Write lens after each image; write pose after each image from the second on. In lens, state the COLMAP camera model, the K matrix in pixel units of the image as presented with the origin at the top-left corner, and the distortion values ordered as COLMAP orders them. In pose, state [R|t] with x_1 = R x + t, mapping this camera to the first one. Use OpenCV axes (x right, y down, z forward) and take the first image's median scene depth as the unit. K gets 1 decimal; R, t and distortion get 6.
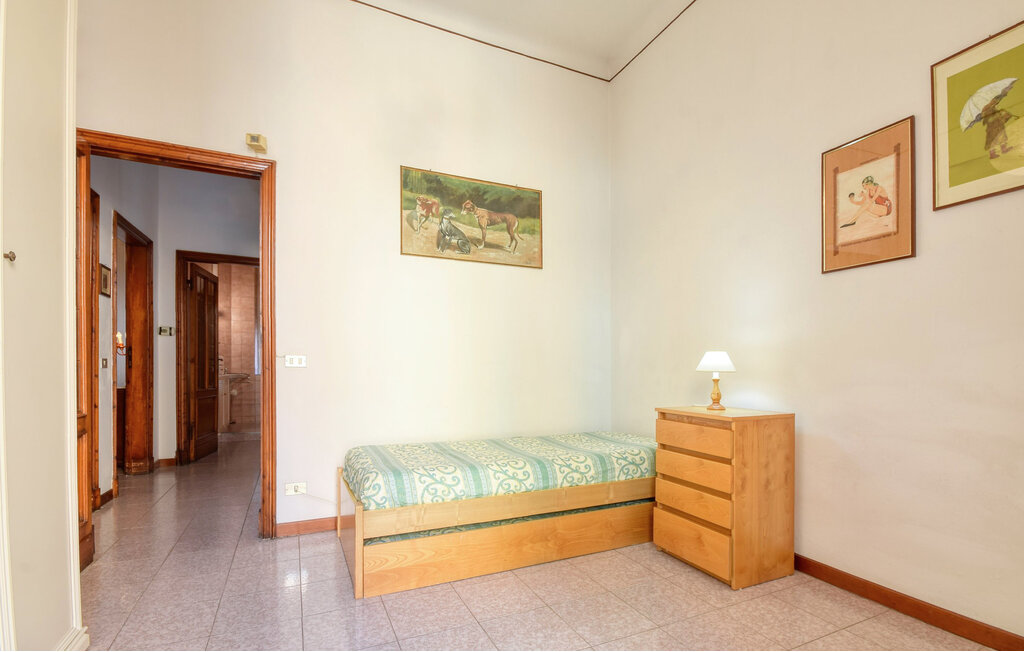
lens RADIAL K [[466.8, 0, 516.6], [0, 466.8, 358.3], [0, 0, 1]] dist [-0.015457, -0.001820]
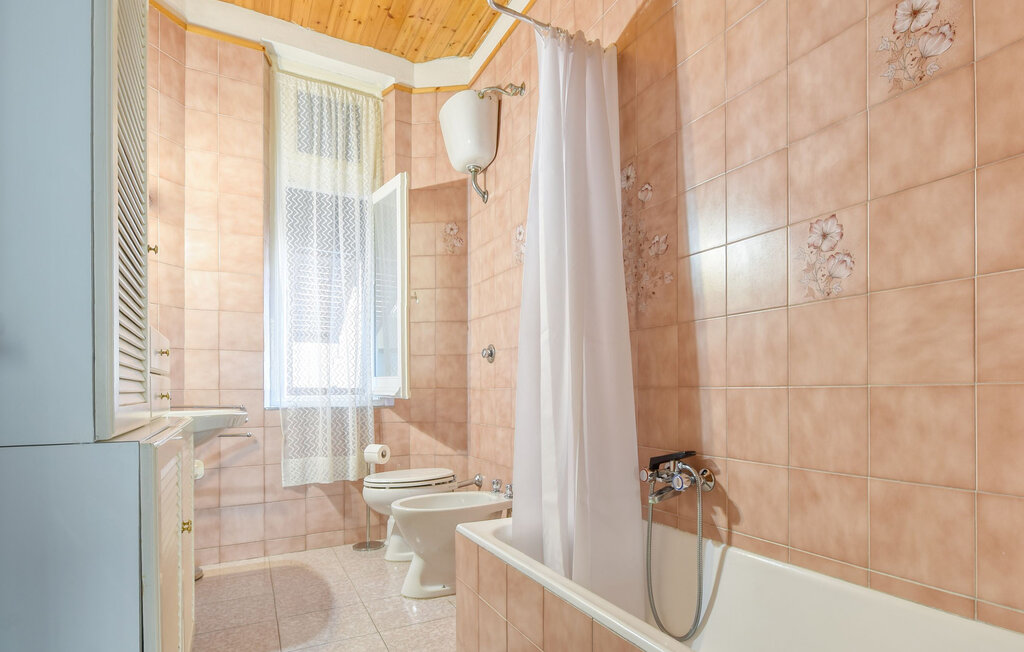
lens RADIAL K [[500.1, 0, 528.0], [0, 500.1, 374.7], [0, 0, 1]] dist [-0.004817, -0.000025]
pose [[0.993529, -0.002043, 0.113565, -0.716255], [0.002367, 0.999994, -0.002720, 0.022549], [-0.113558, 0.002971, 0.993527, 1.087531]]
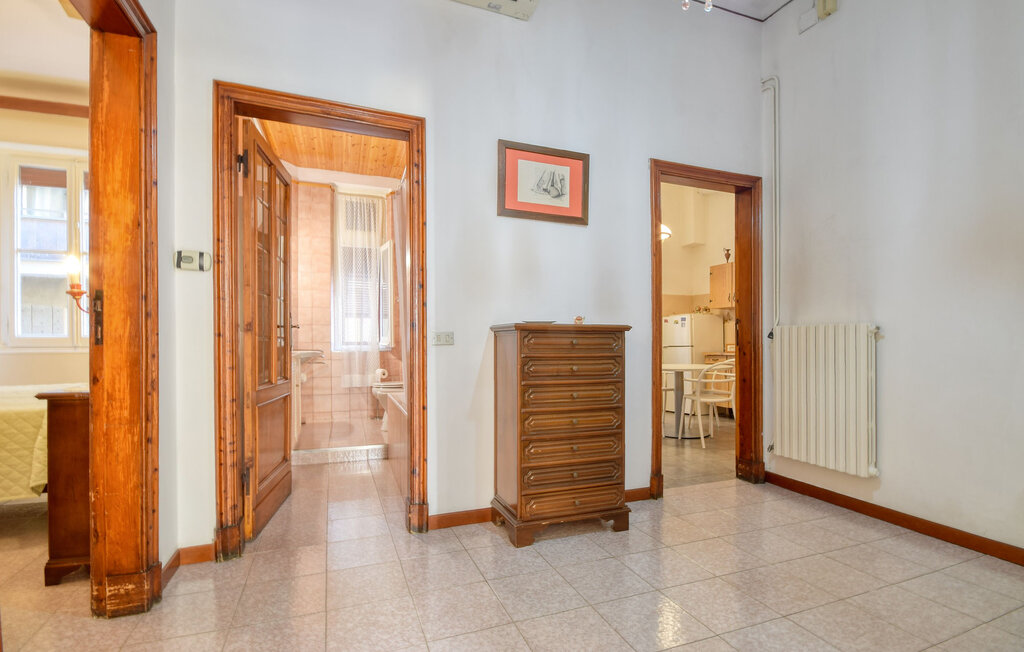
lens RADIAL K [[466.8, 0, 511.2], [0, 466.8, 331.2], [0, 0, 1]] dist [-0.015457, -0.001820]
pose [[0.996536, -0.003759, -0.083079, -0.411039], [0.003842, 0.999992, 0.000840, 0.009840], [0.083075, -0.001156, 0.996543, 0.575548]]
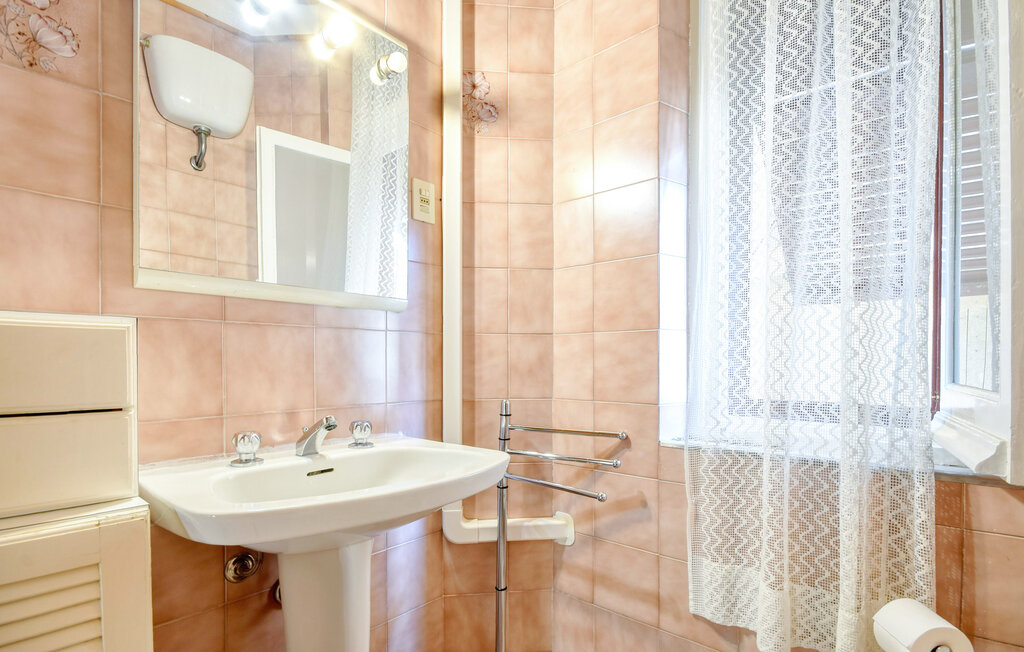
lens RADIAL K [[500.1, 0, 540.4], [0, 500.1, 374.1], [0, 0, 1]] dist [-0.004817, -0.000025]
pose [[0.416309, 0.008488, -0.909184, -0.719057], [-0.001397, 0.999961, 0.008696, 0.017228], [0.909222, -0.002350, 0.416304, 1.505474]]
